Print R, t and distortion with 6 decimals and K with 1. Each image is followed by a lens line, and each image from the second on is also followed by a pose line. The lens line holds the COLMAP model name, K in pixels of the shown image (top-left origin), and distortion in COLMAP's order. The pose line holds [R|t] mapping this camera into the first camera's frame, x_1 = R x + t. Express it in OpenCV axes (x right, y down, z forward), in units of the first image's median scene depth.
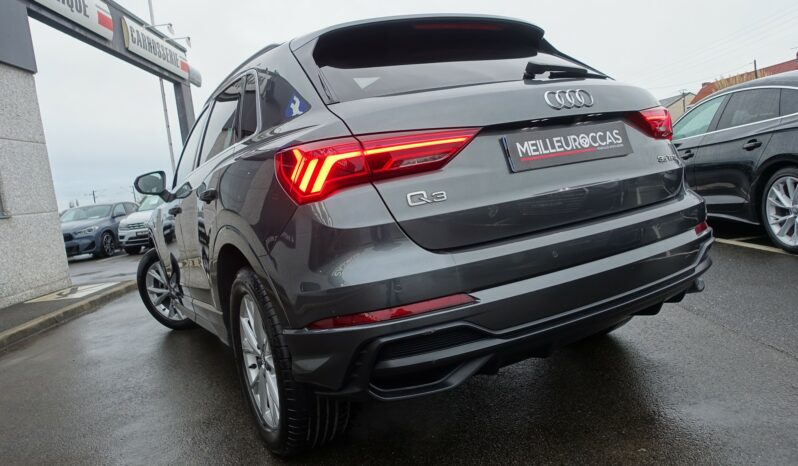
lens RADIAL K [[541.3, 0, 396.8], [0, 541.3, 236.8], [0, 0, 1]] dist [-0.010781, 0.001683]
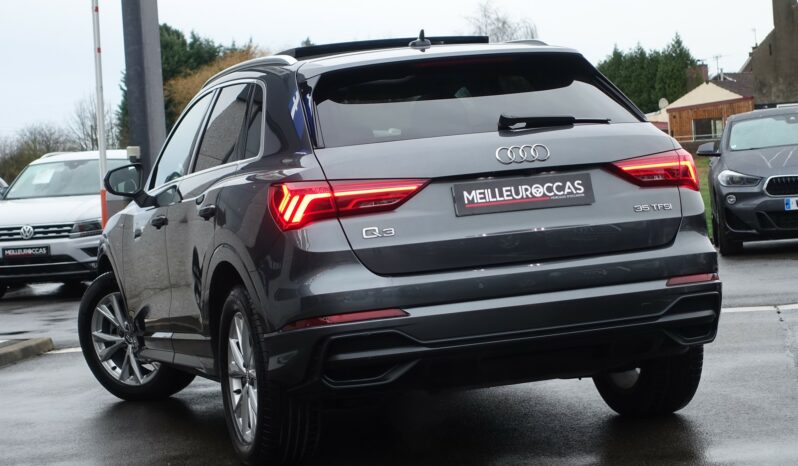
lens RADIAL K [[1799.4, 0, 397.8], [0, 1799.4, 233.4], [0, 0, 1]] dist [-0.368680, 0.000000]
pose [[0.979158, 0.068231, -0.191298, 0.812810], [-0.076896, 0.996306, -0.038238, 0.078640], [0.187982, 0.052152, 0.980787, -2.810282]]
